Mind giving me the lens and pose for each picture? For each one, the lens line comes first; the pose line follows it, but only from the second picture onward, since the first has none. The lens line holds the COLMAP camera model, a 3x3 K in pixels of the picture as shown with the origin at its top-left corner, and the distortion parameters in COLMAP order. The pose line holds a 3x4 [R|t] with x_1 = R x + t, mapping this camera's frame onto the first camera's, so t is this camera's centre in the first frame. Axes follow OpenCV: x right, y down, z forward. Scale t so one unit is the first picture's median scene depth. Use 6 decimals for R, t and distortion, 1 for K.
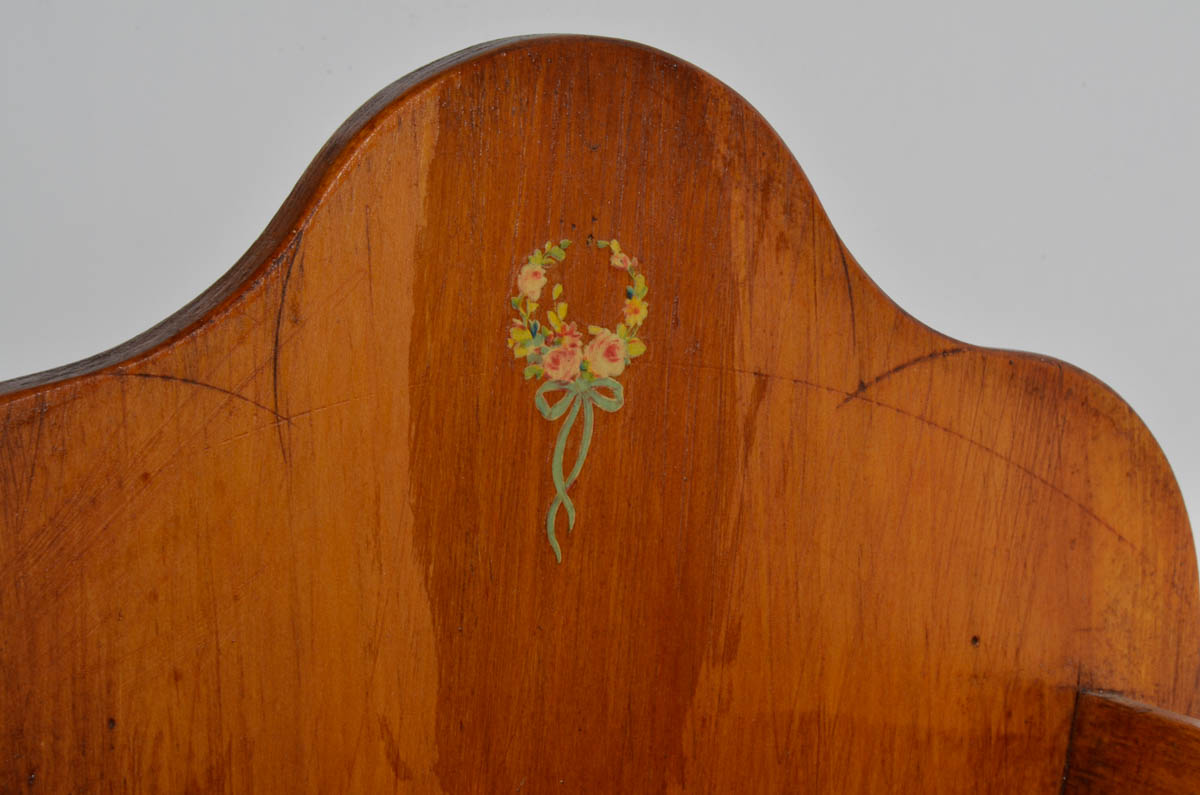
lens RADIAL K [[3217.5, 0, 600.0], [0, 3217.5, 397.5], [0, 0, 1]] dist [0.038547, 0.170531]
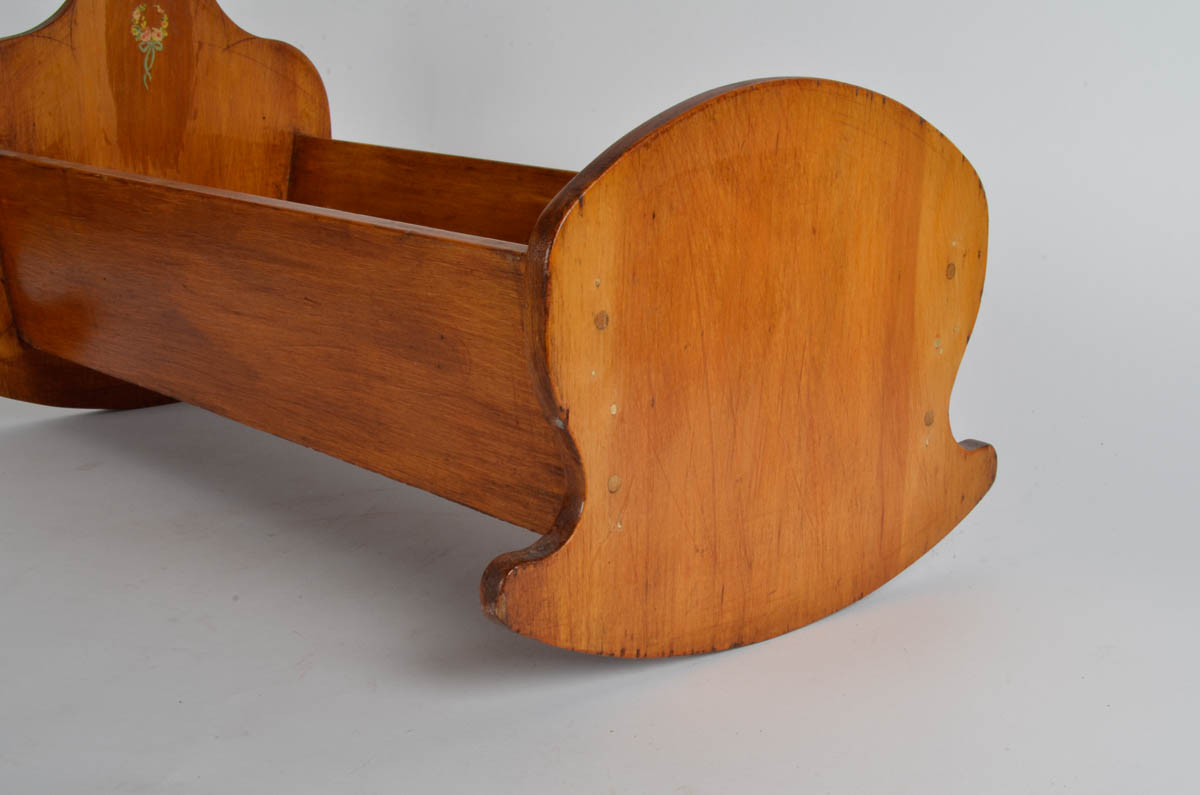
lens RADIAL K [[1860.9, 0, 602.7], [0, 1860.9, 420.6], [0, 0, 1]] dist [-0.020979, 0.019365]
pose [[0.977189, -0.044755, 0.207601, 0.040814], [0.017969, 0.991461, 0.129158, 0.166517], [-0.211609, -0.122481, 0.969649, -1.330747]]
